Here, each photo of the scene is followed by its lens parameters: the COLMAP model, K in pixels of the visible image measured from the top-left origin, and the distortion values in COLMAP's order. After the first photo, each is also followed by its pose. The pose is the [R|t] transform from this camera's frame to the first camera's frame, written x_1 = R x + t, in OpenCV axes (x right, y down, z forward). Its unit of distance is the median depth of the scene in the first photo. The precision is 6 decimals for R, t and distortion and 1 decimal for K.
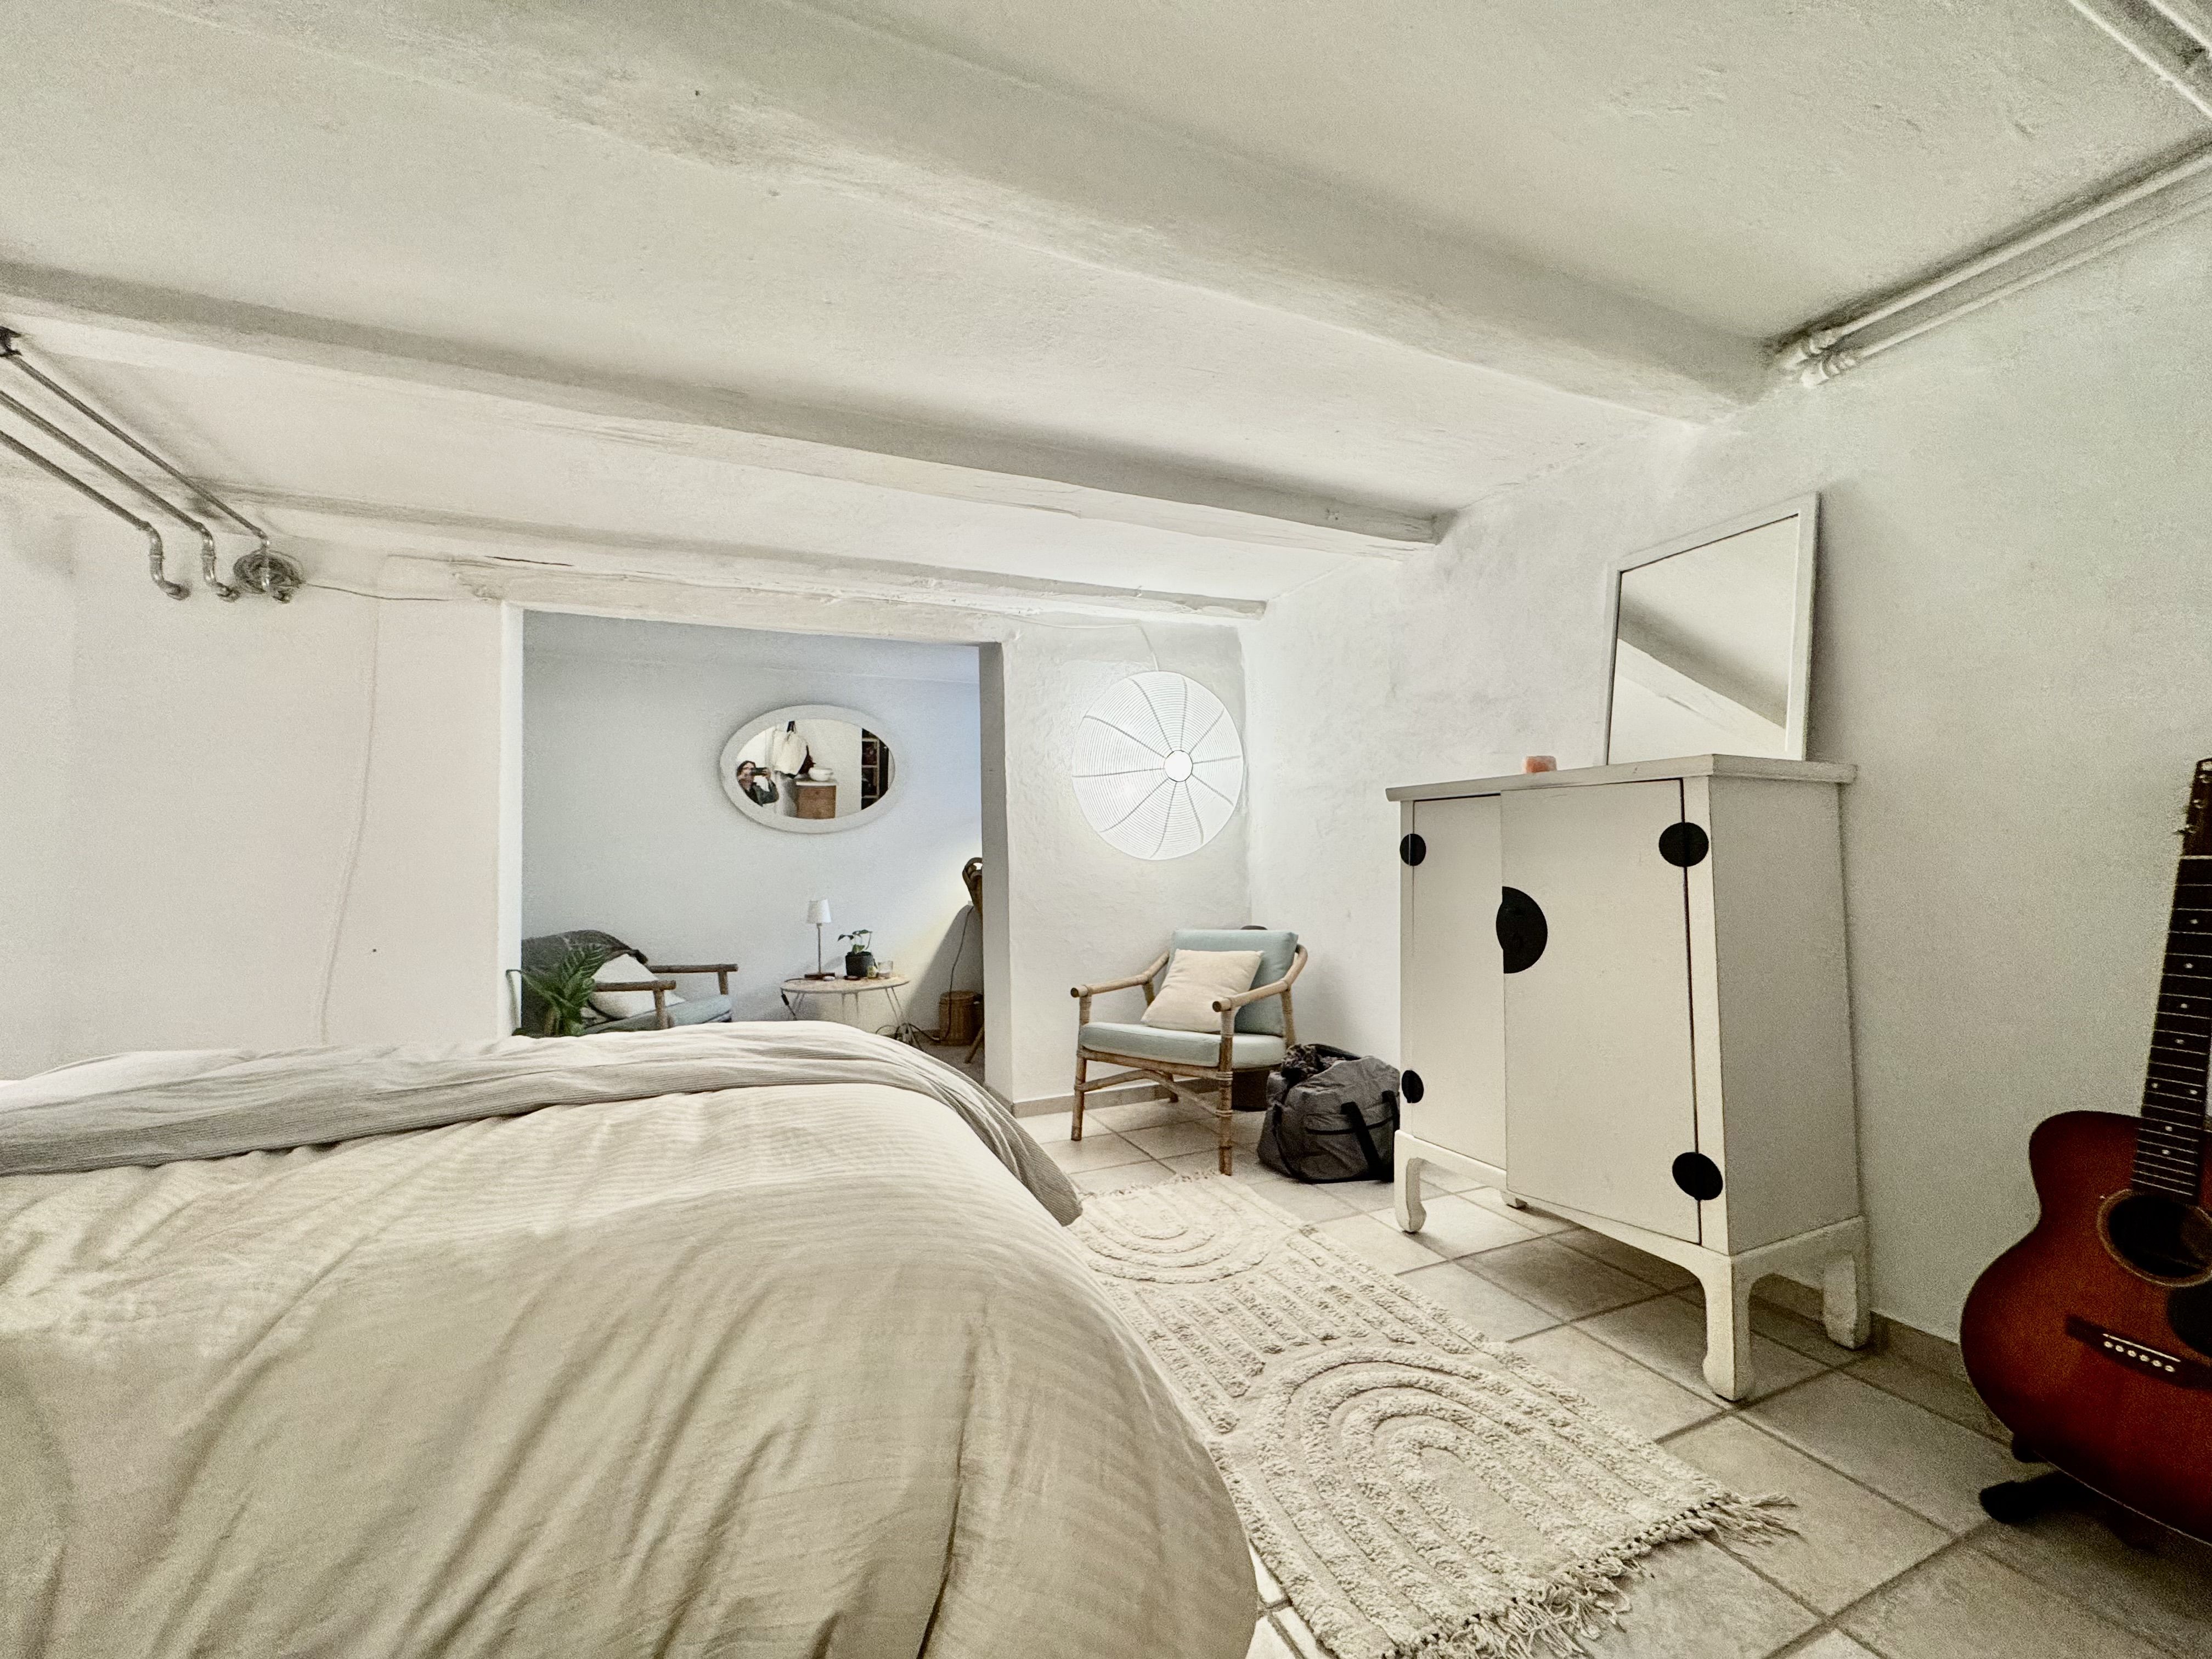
lens RADIAL K [[882.6, 0, 1107.8], [0, 882.6, 836.5], [0, 0, 1]] dist [0.000498, 0.000190]
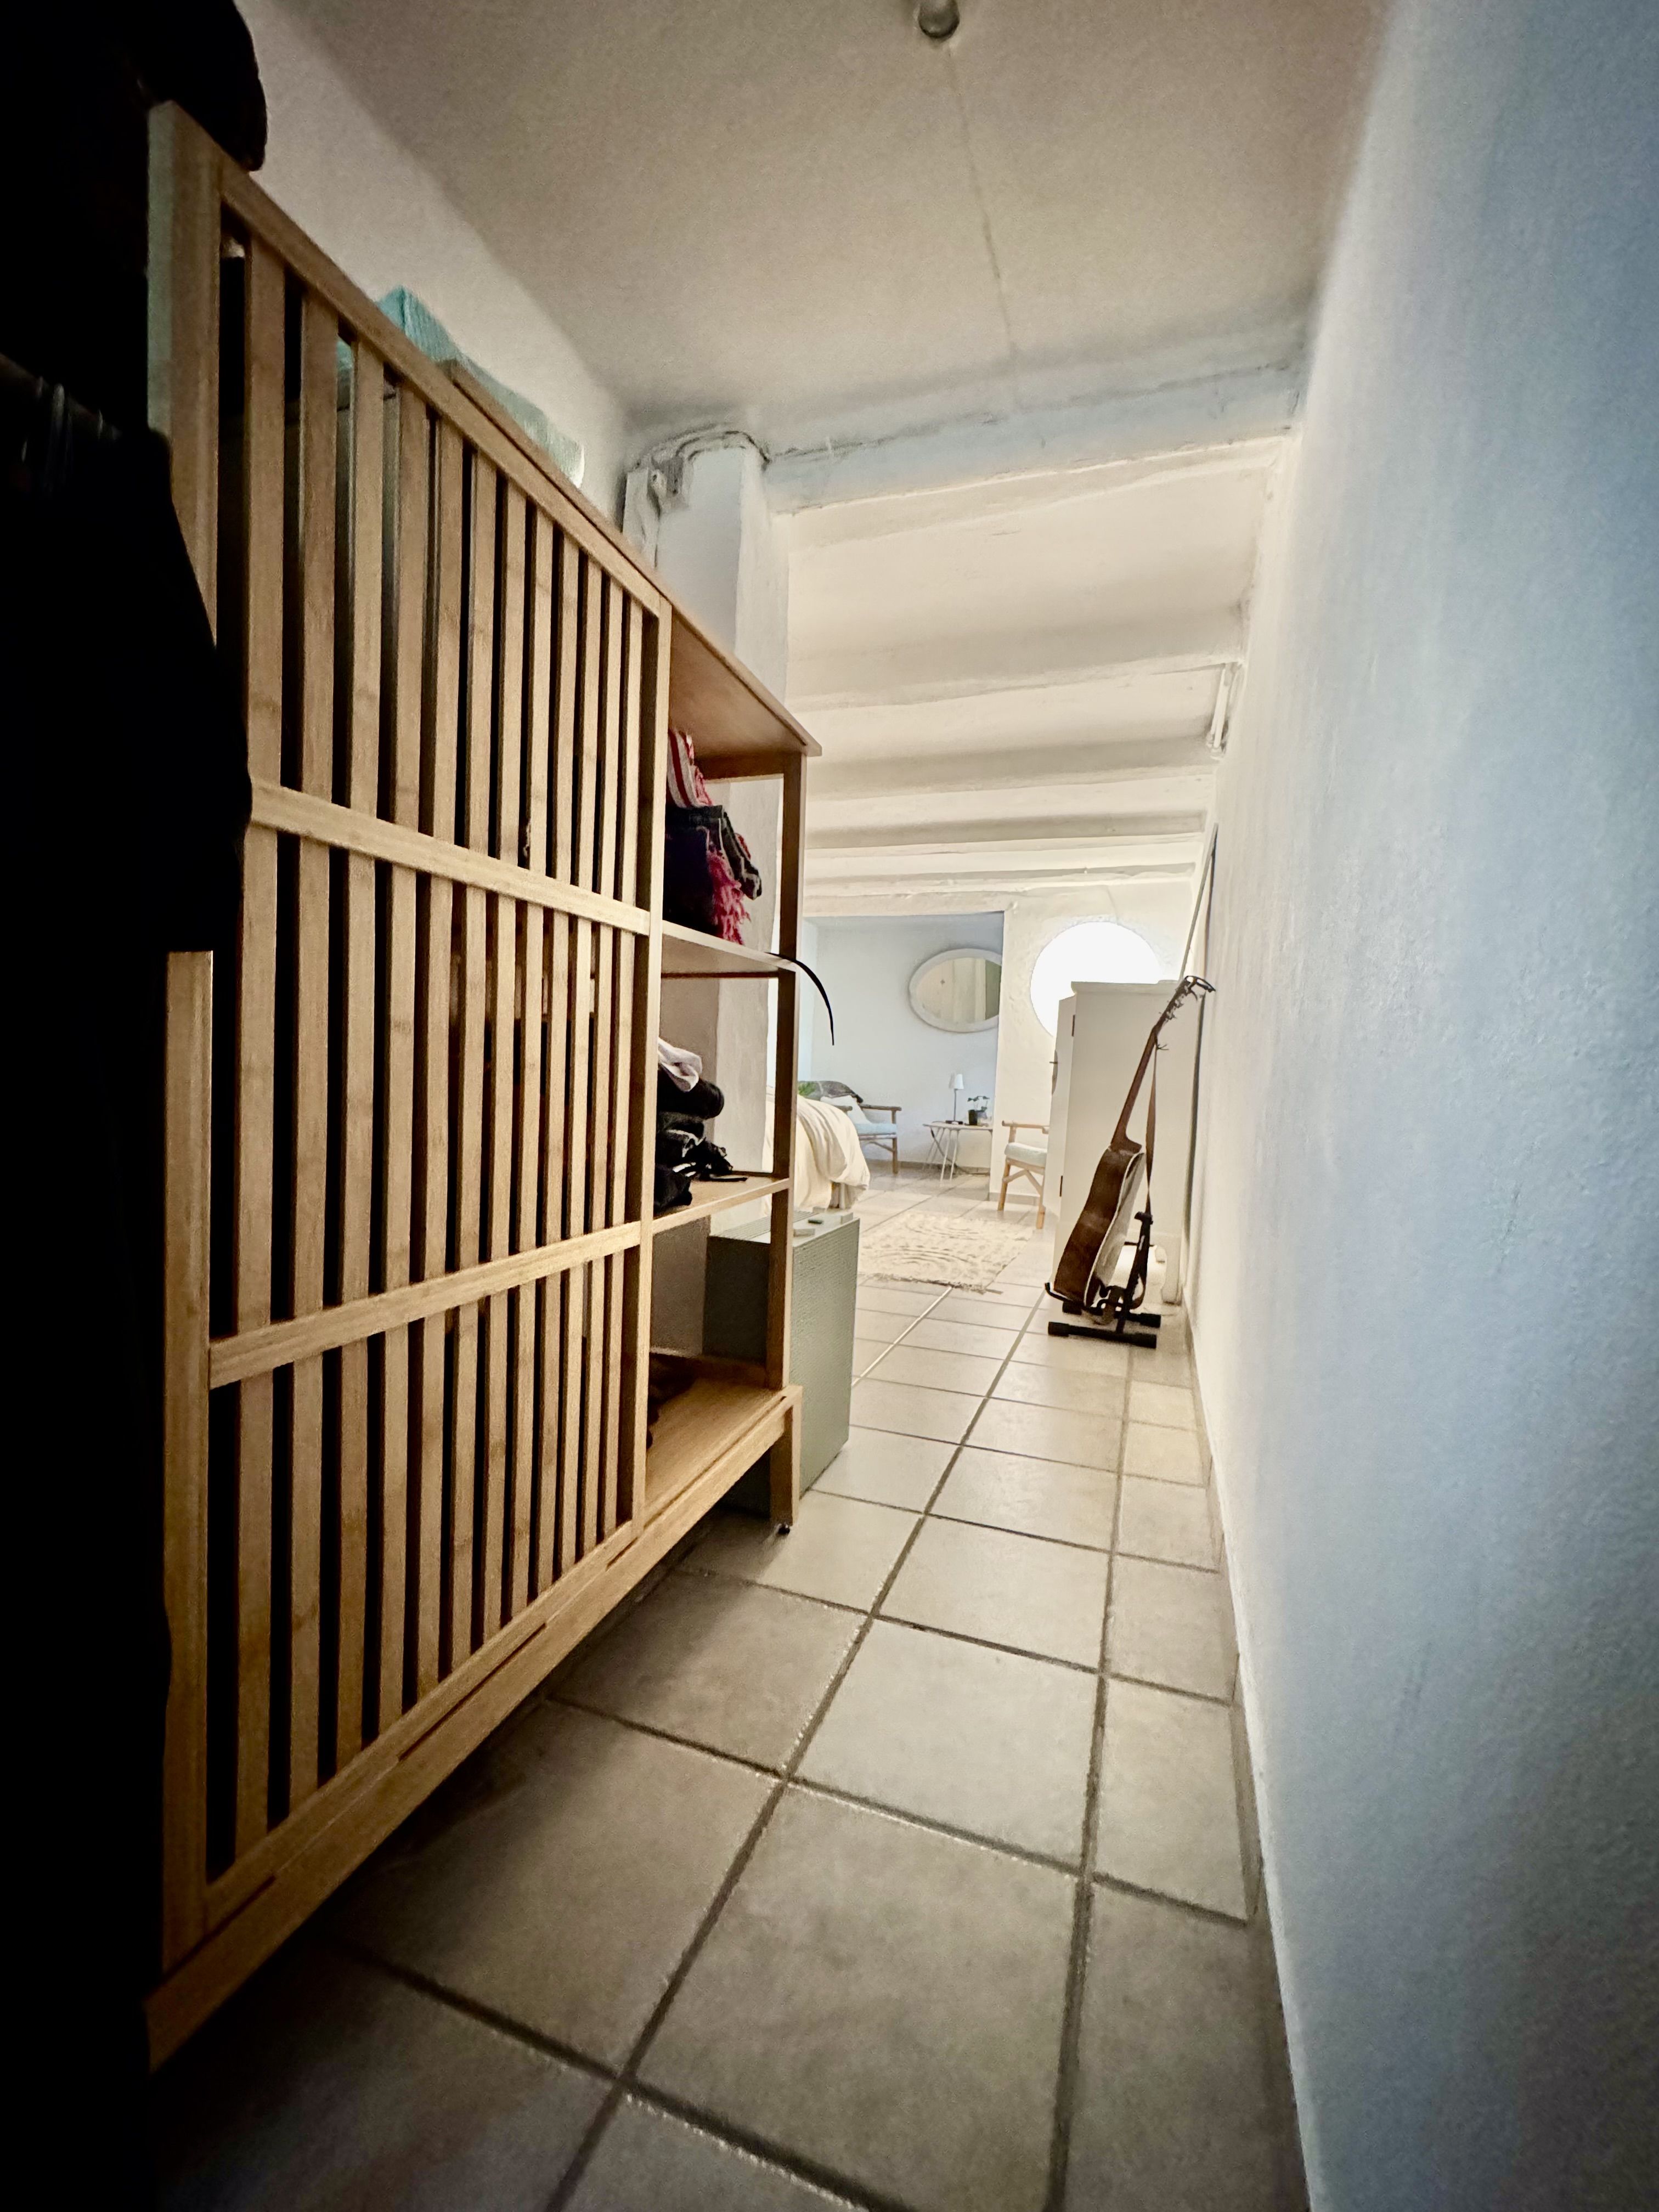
lens RADIAL K [[882.6, 0, 839.9], [0, 882.6, 1104.9], [0, 0, 1]] dist [0.000498, 0.000190]
pose [[0.729385, 0.080271, -0.679377, 1.059342], [-0.046387, 0.996610, 0.067952, 0.051702], [0.682529, -0.018049, 0.730636, -0.523719]]
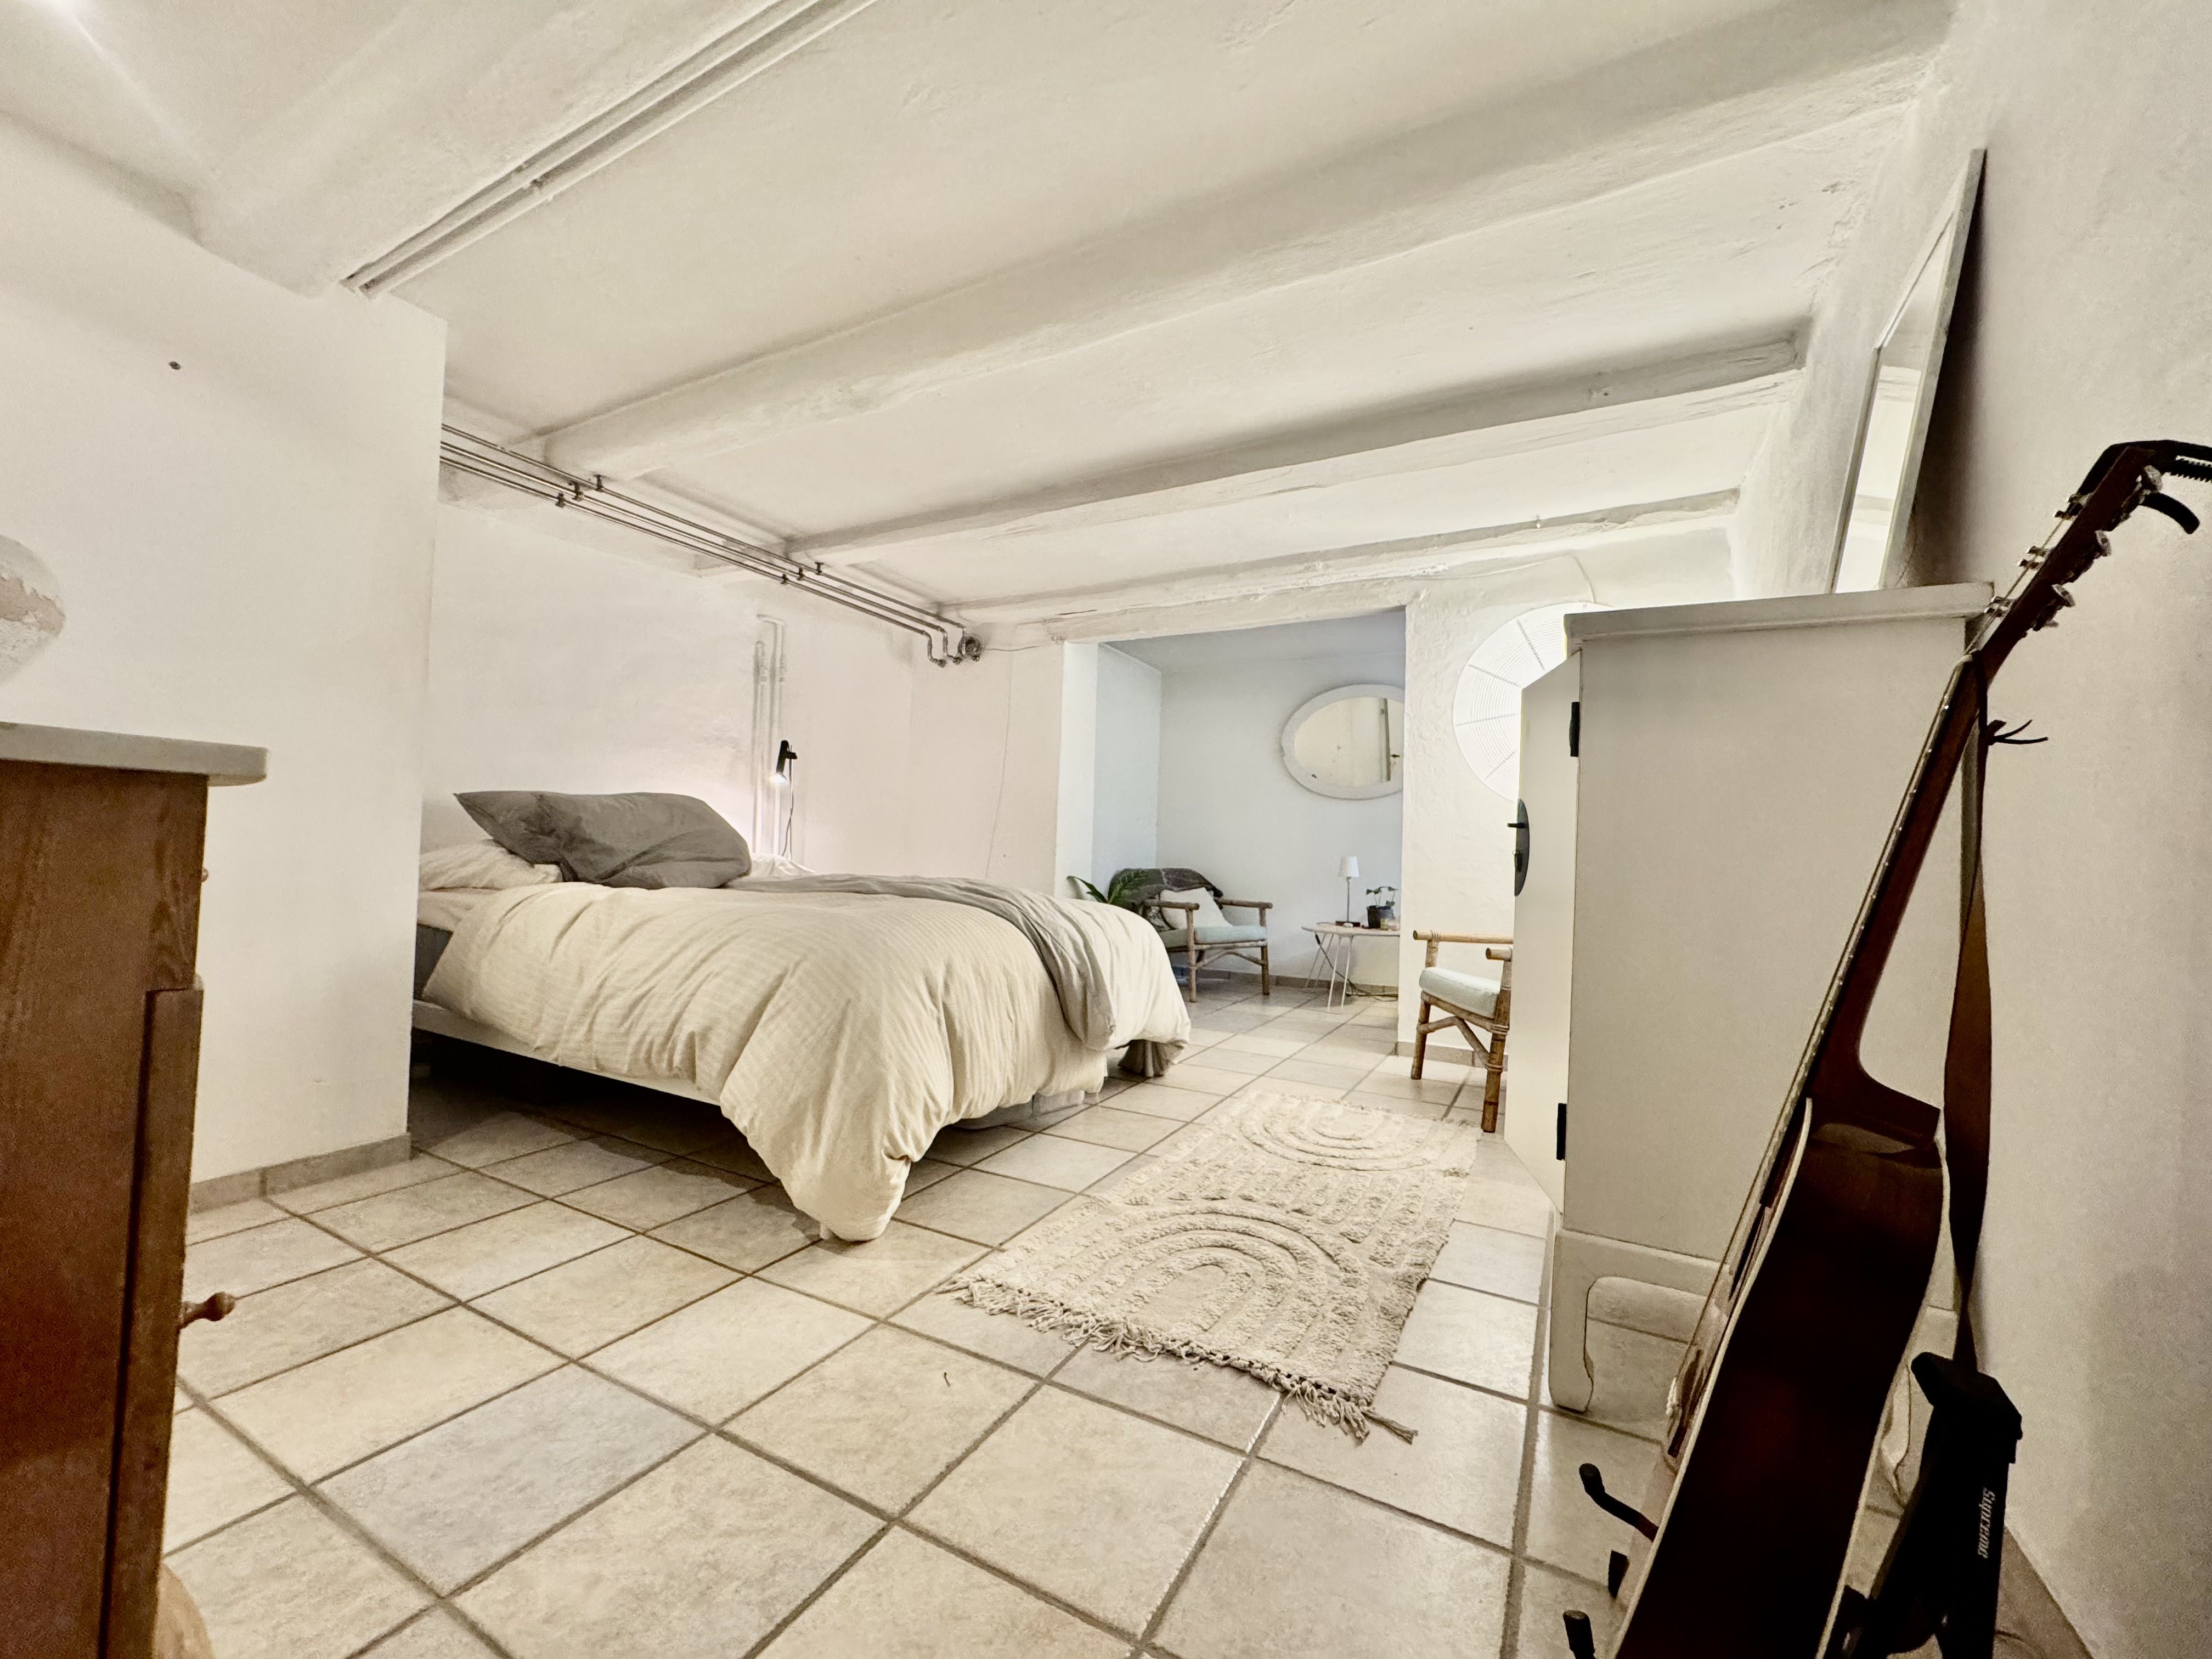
lens RADIAL K [[882.6, 0, 1107.8], [0, 882.6, 836.5], [0, 0, 1]] dist [0.000498, 0.000190]
pose [[0.612815, 0.020877, -0.789951, 0.675384], [-0.020509, 0.999734, 0.010511, 0.071533], [0.789961, 0.009760, 0.613080, 0.103196]]
